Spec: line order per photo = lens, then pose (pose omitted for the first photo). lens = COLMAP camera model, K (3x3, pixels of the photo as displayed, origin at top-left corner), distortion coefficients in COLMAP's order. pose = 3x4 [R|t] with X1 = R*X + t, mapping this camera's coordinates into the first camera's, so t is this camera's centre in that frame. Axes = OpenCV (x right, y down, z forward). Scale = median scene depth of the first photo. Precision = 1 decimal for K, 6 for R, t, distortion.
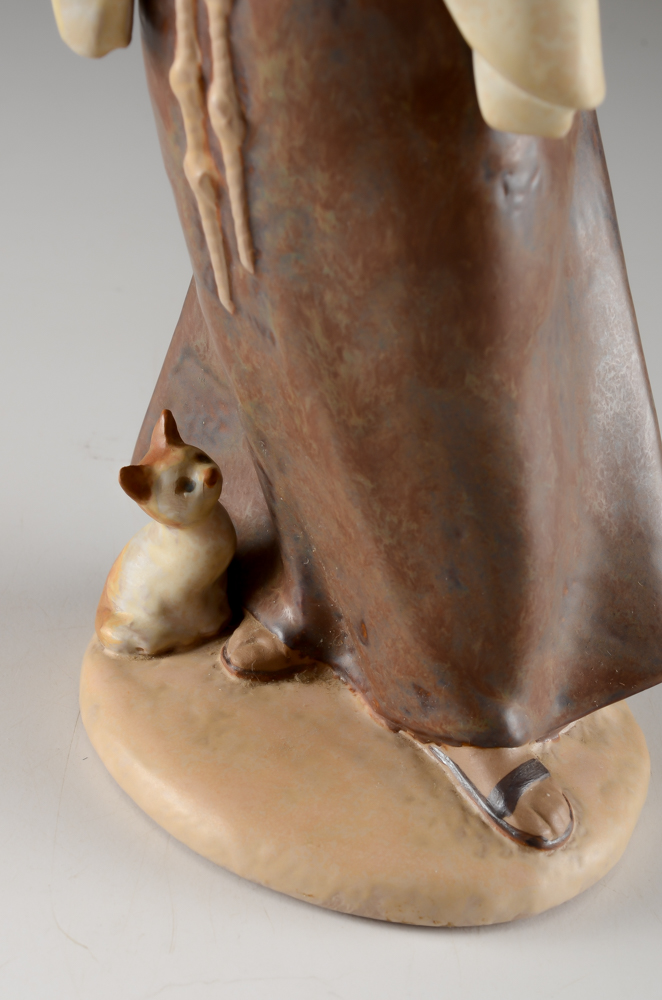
lens RADIAL K [[2534.2, 0, 331.0], [0, 2534.2, 500.0], [0, 0, 1]] dist [0.050417, -0.022708]
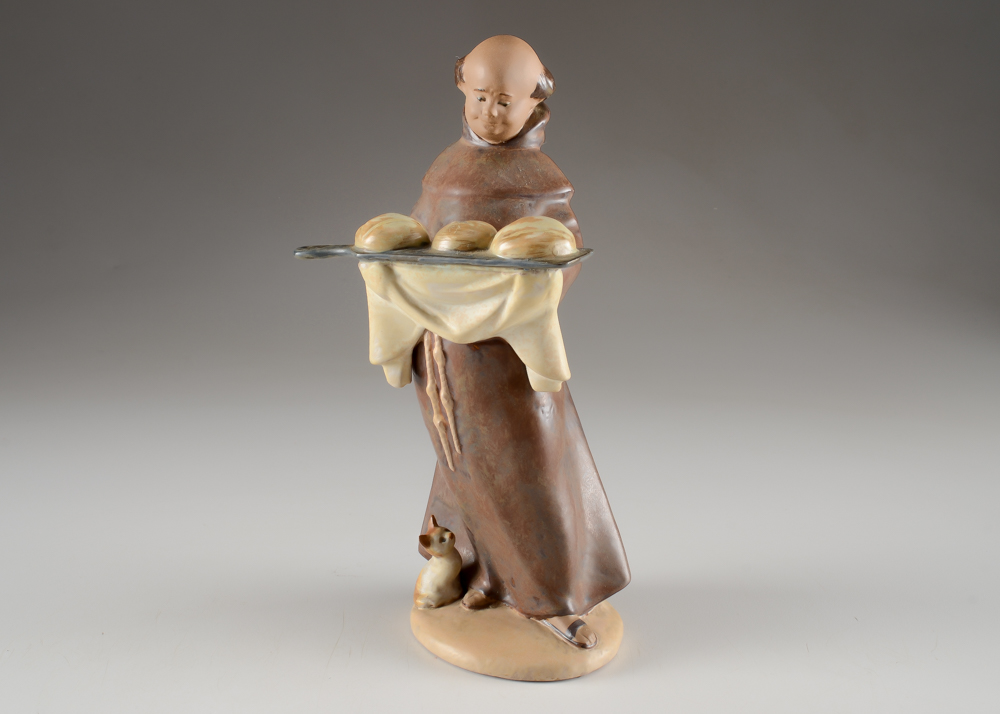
lens RADIAL K [[1492.3, 0, 500.0], [0, 1492.3, 357.0], [0, 0, 1]] dist [0.009934, 0.008090]
pose [[0.991633, -0.113805, 0.060926, -0.074825], [0.126115, 0.954798, -0.269174, 0.261973], [-0.027539, 0.274606, 0.961162, -0.656873]]
